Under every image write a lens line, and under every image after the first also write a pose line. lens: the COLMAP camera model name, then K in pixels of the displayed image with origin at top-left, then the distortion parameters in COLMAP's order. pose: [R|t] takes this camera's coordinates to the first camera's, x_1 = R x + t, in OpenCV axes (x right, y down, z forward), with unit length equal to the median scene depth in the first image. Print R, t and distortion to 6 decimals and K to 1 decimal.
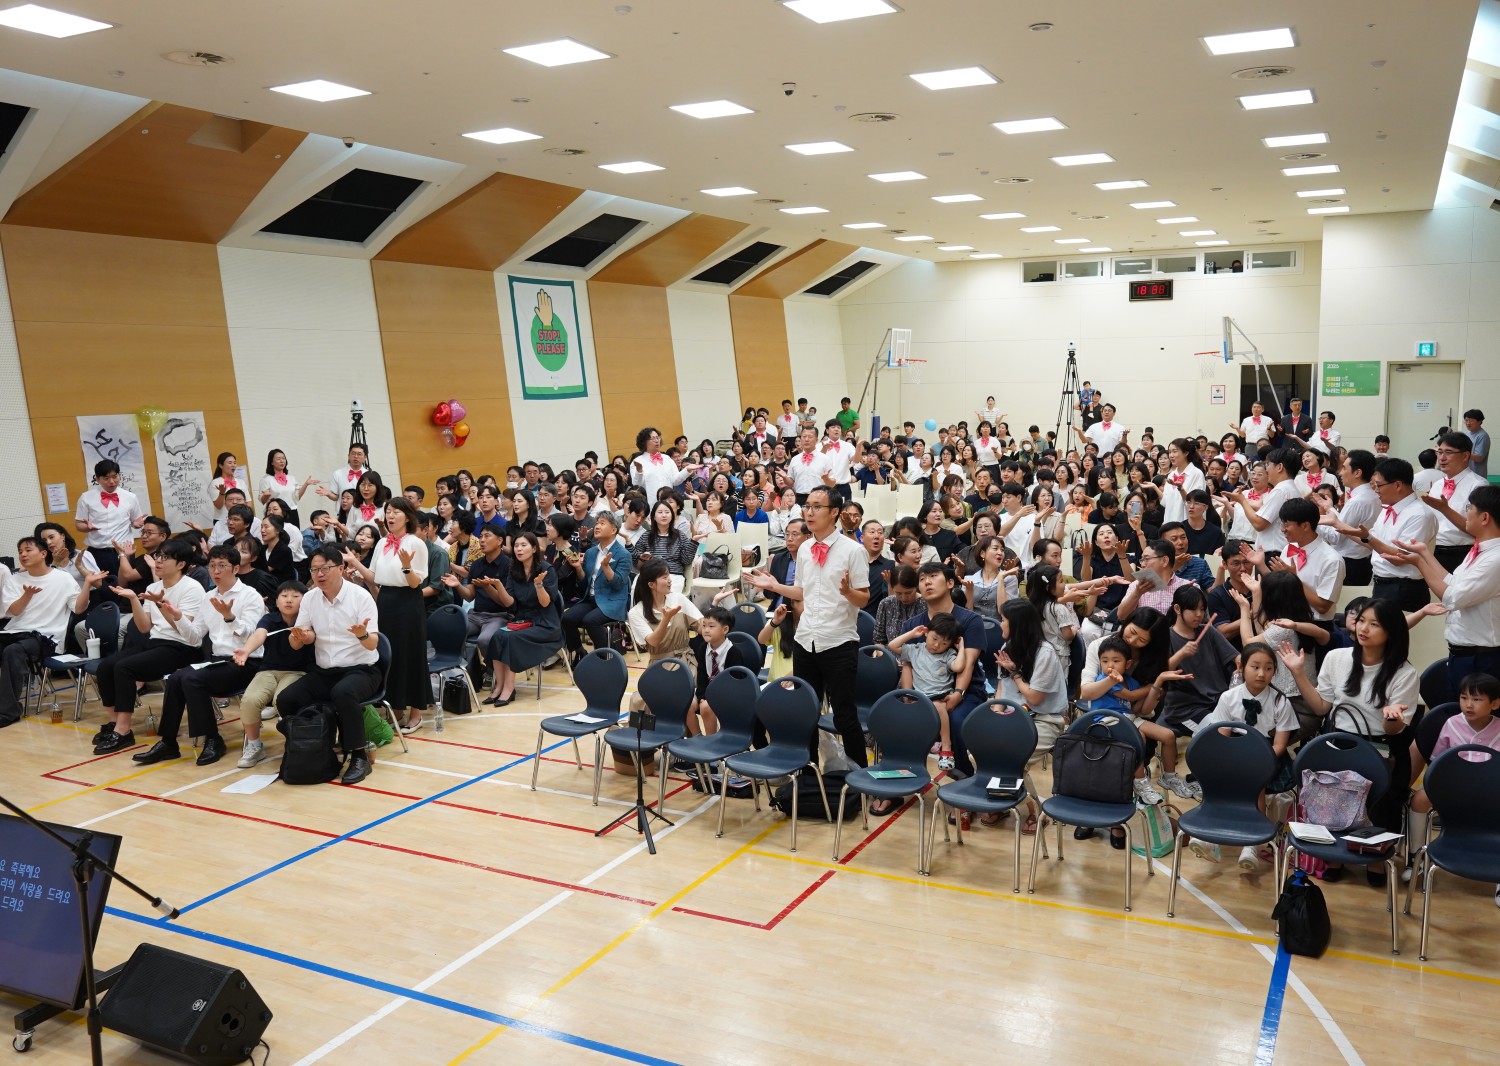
lens RADIAL K [[1261.5, 0, 750.0], [0, 1261.5, 533.0], [0, 0, 1]] dist [-0.009505, 0.009832]
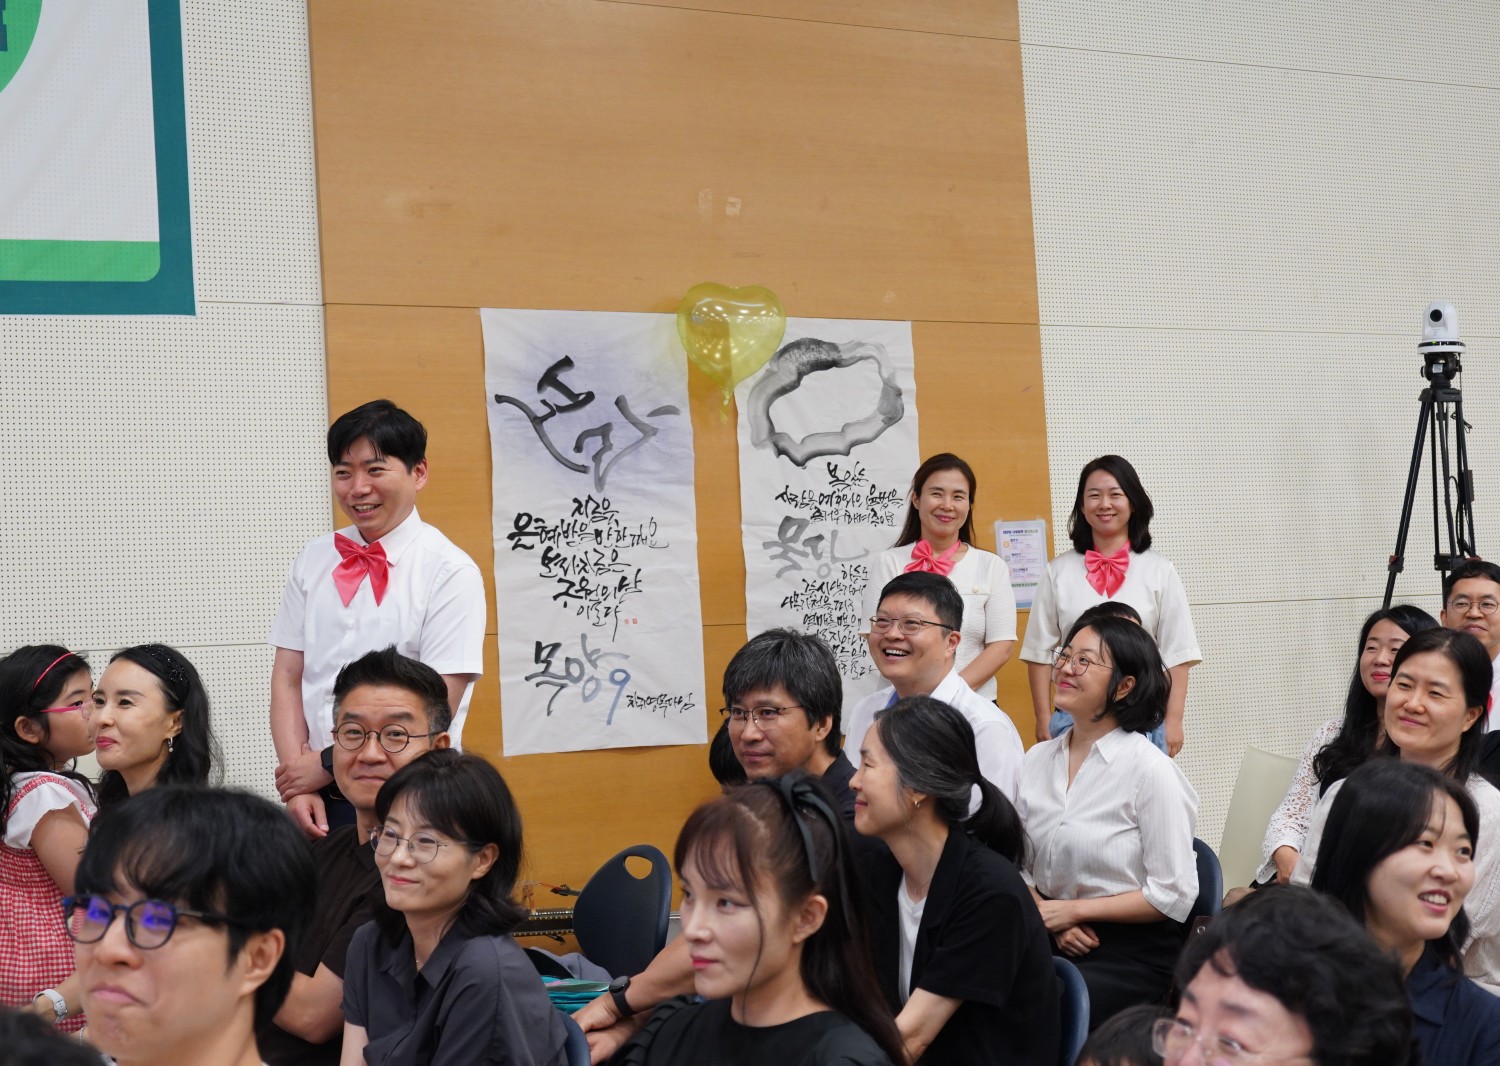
lens RADIAL K [[2576.7, 0, 750.0], [0, 2576.7, 533.0], [0, 0, 1]] dist [0.025977, 0.085524]
pose [[0.850418, 0.029339, -0.525289, -0.162255], [-0.078293, 0.994384, -0.071214, -0.004236], [0.520249, 0.101688, 0.847939, 0.507953]]
